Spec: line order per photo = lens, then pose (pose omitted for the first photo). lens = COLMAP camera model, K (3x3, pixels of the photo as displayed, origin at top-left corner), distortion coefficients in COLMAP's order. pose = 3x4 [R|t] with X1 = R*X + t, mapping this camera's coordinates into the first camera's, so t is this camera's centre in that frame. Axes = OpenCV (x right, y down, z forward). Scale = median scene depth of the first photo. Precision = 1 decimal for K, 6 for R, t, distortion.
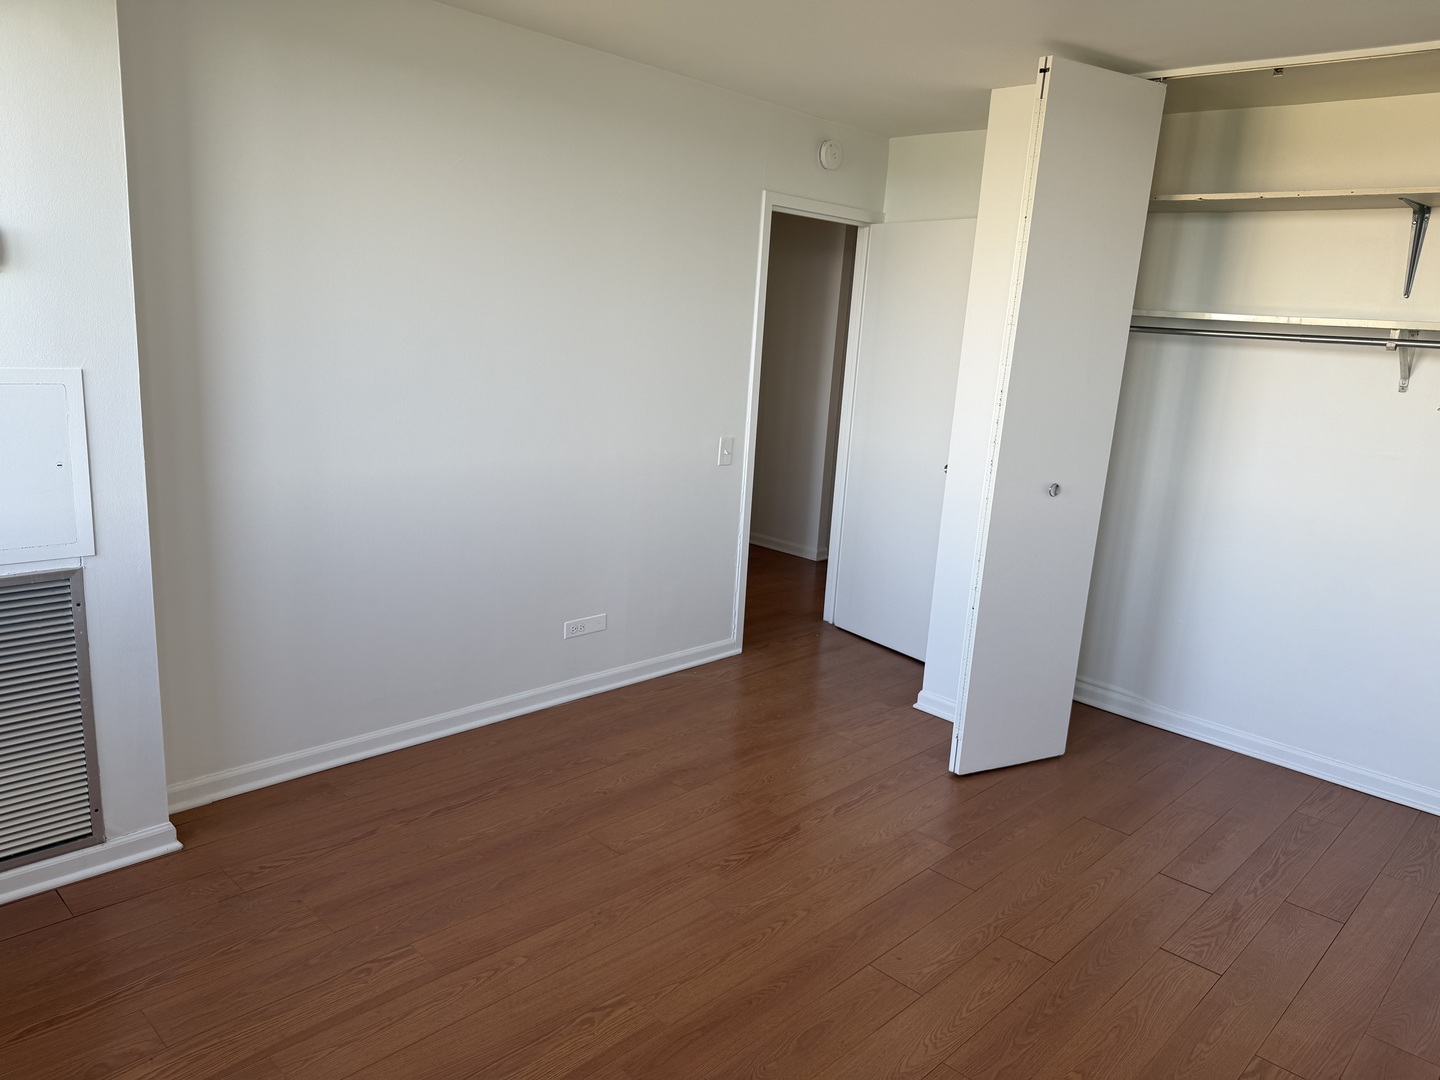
lens RADIAL K [[998.1, 0, 723.2], [0, 998.1, 544.3], [0, 0, 1]] dist [0.099121, -0.131205]
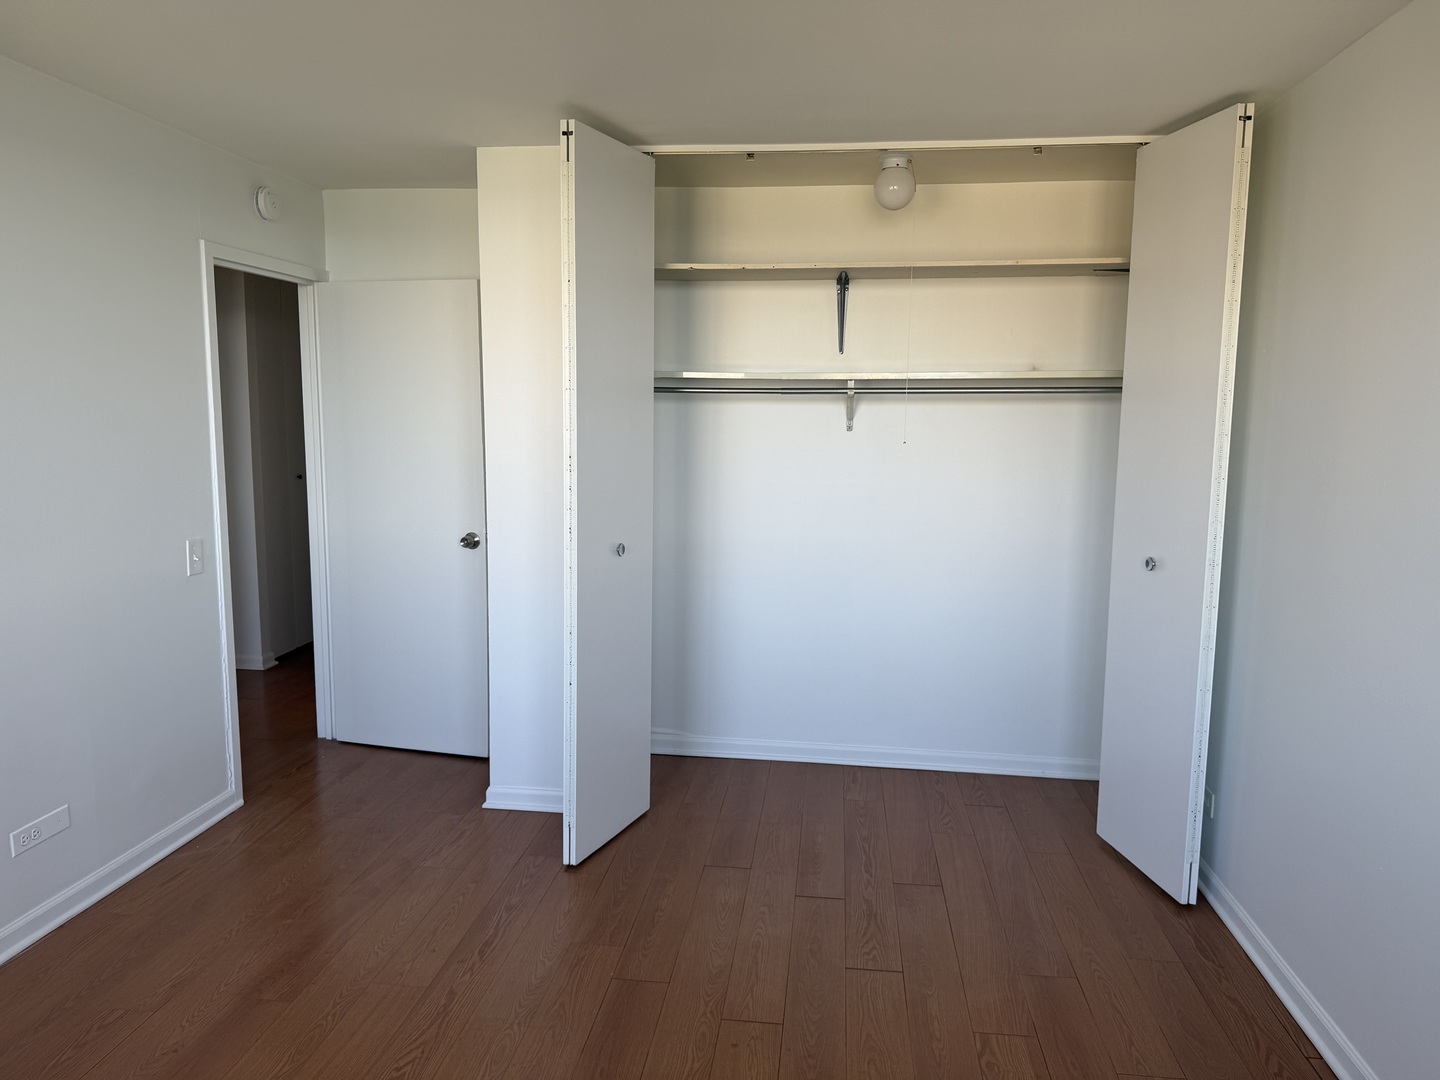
lens RADIAL K [[998.1, 0, 723.2], [0, 998.1, 544.3], [0, 0, 1]] dist [0.099121, -0.131205]
pose [[0.799056, -0.134783, 0.585954, -0.160175], [0.169322, 0.985552, -0.004202, -0.036194], [-0.576922, 0.102573, 0.810333, 0.130542]]
